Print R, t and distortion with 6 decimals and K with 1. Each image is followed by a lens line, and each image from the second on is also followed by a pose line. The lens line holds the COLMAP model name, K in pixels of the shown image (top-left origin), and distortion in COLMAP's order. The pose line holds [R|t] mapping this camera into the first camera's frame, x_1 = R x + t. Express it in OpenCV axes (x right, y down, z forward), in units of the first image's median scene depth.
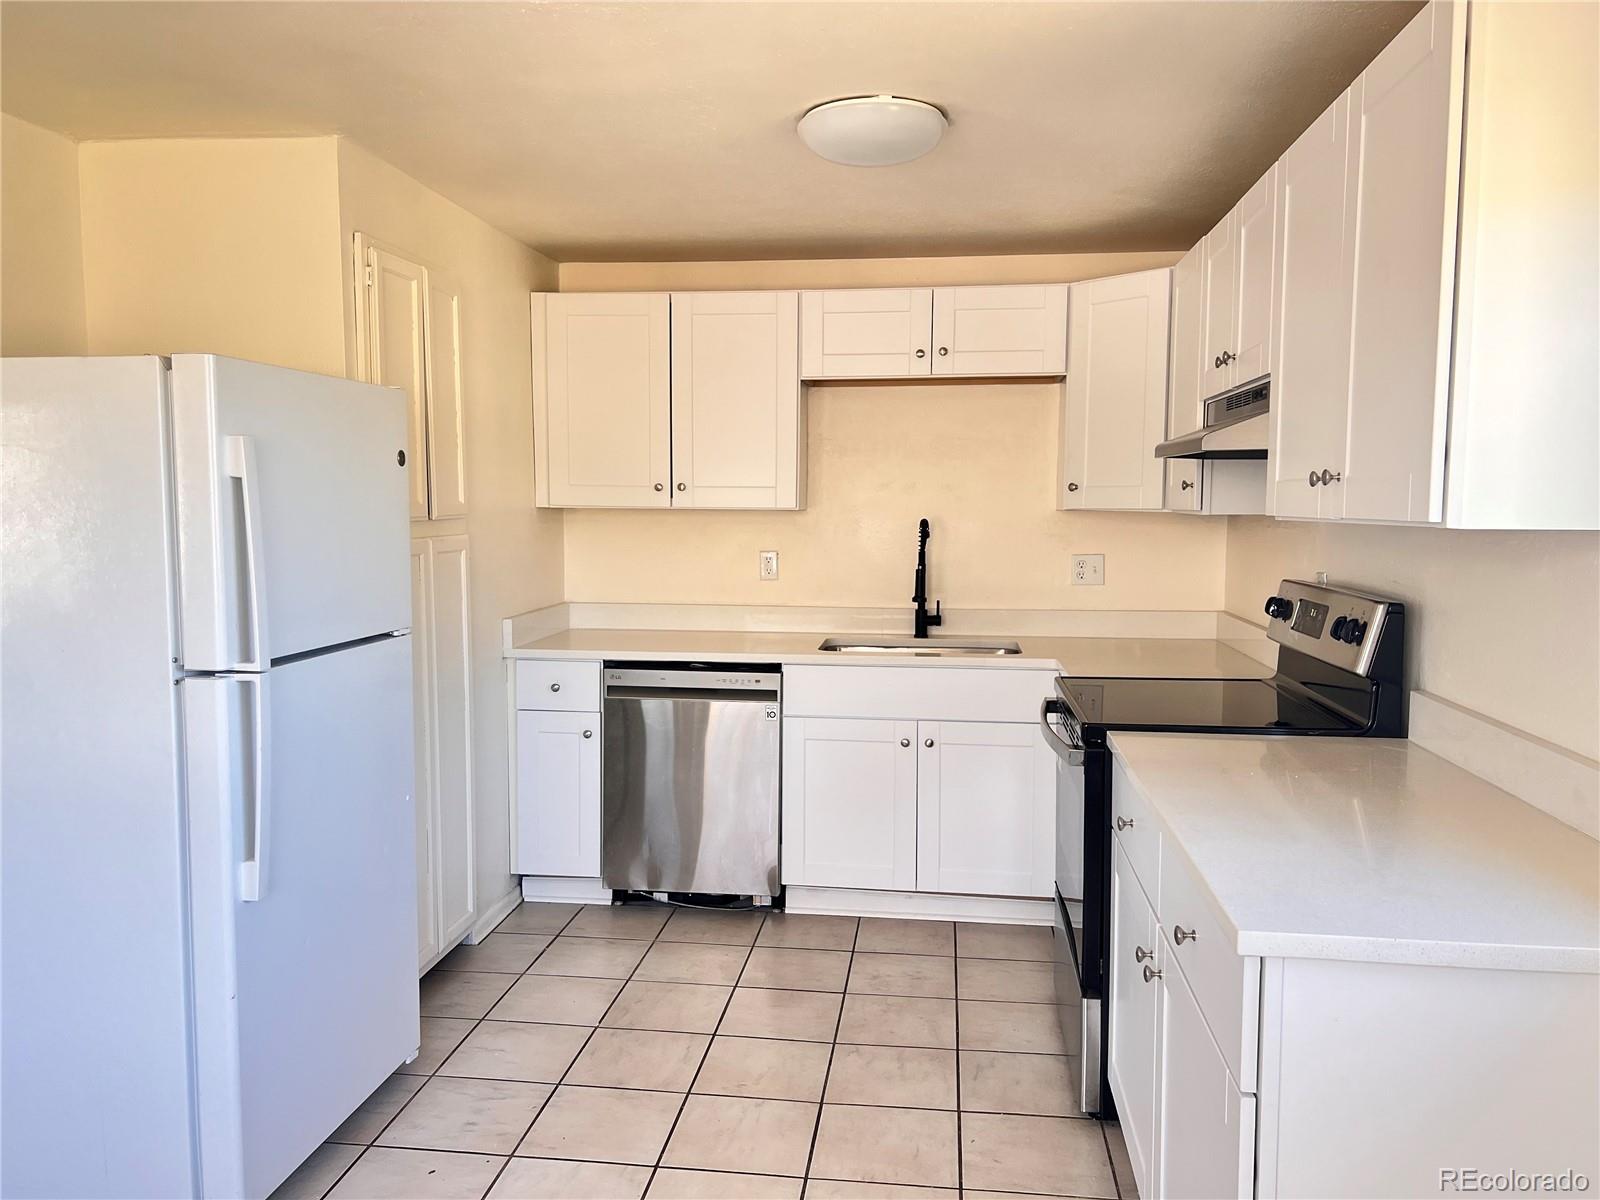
lens RADIAL K [[1213.1, 0, 804.2], [0, 1213.1, 596.4], [0, 0, 1]] dist [0.078842, -0.066227]
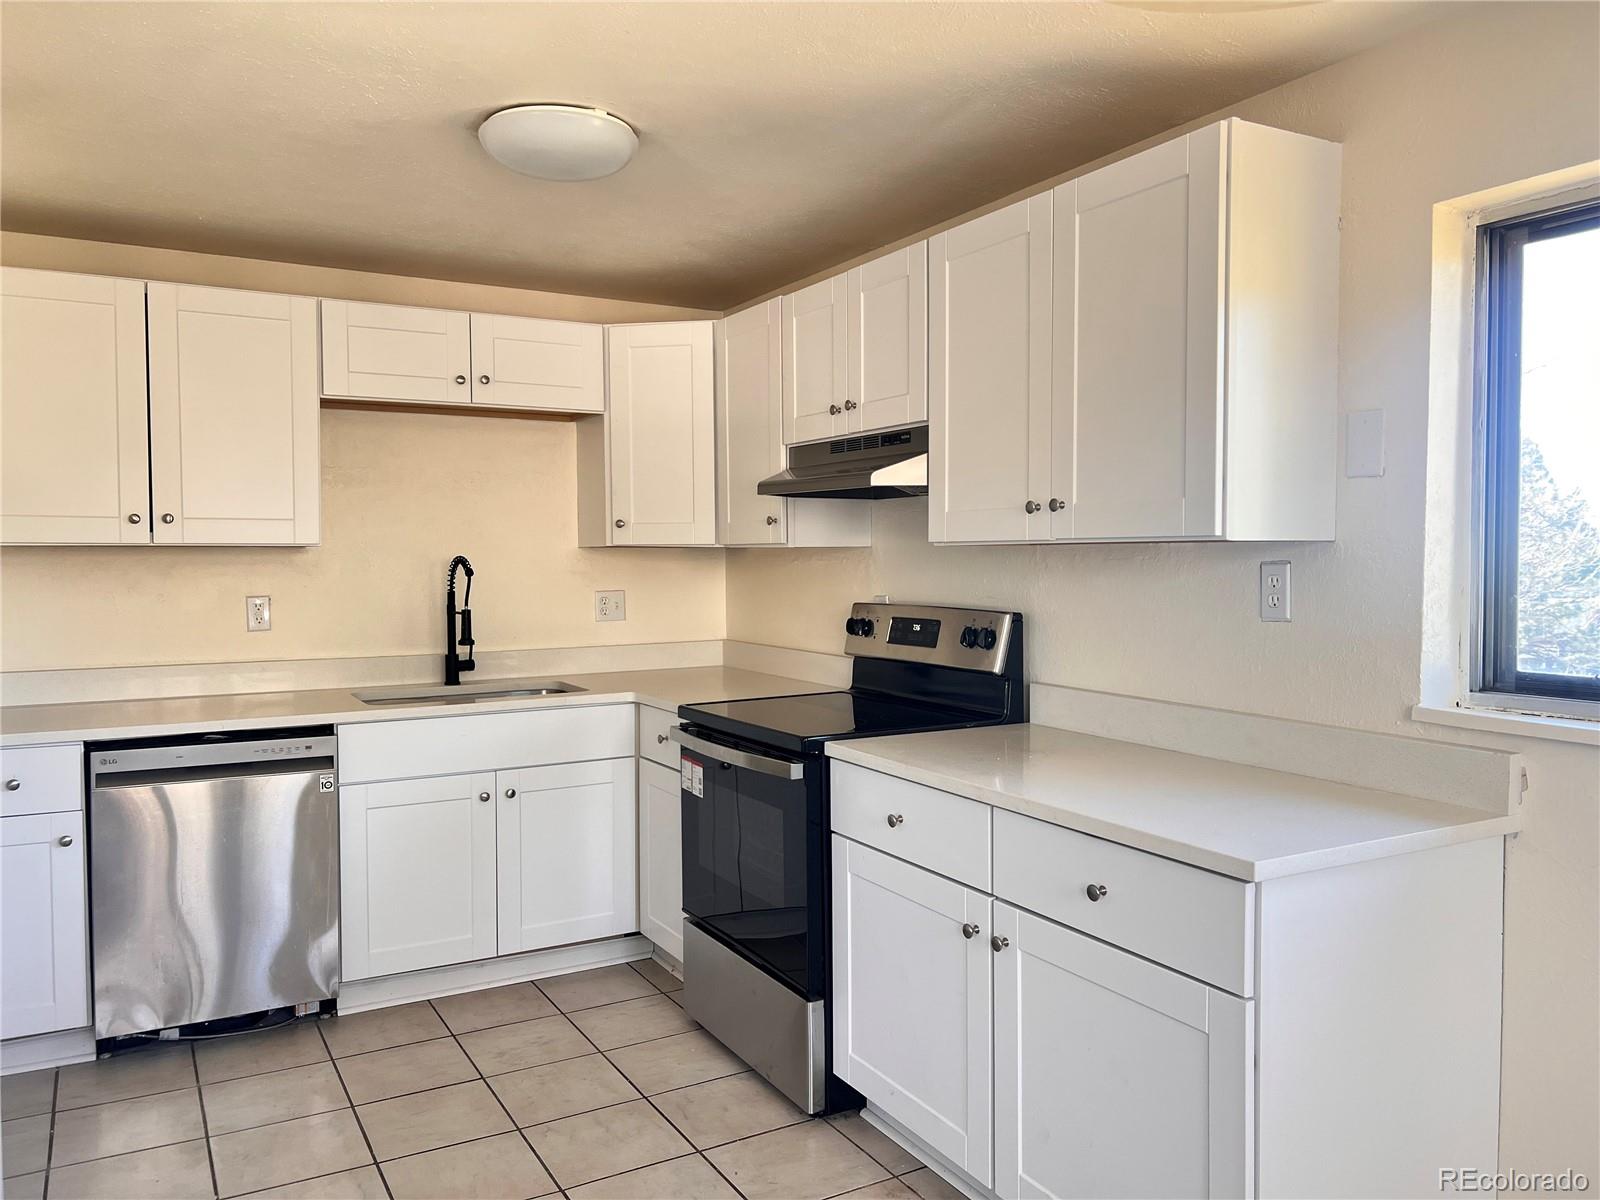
lens RADIAL K [[1213.1, 0, 809.5], [0, 1213.1, 597.3], [0, 0, 1]] dist [0.078842, -0.066227]
pose [[0.806712, -0.028947, 0.590236, -0.253024], [0.053764, 0.998252, -0.024524, 0.005259], [-0.588495, 0.051517, 0.806858, 0.093331]]
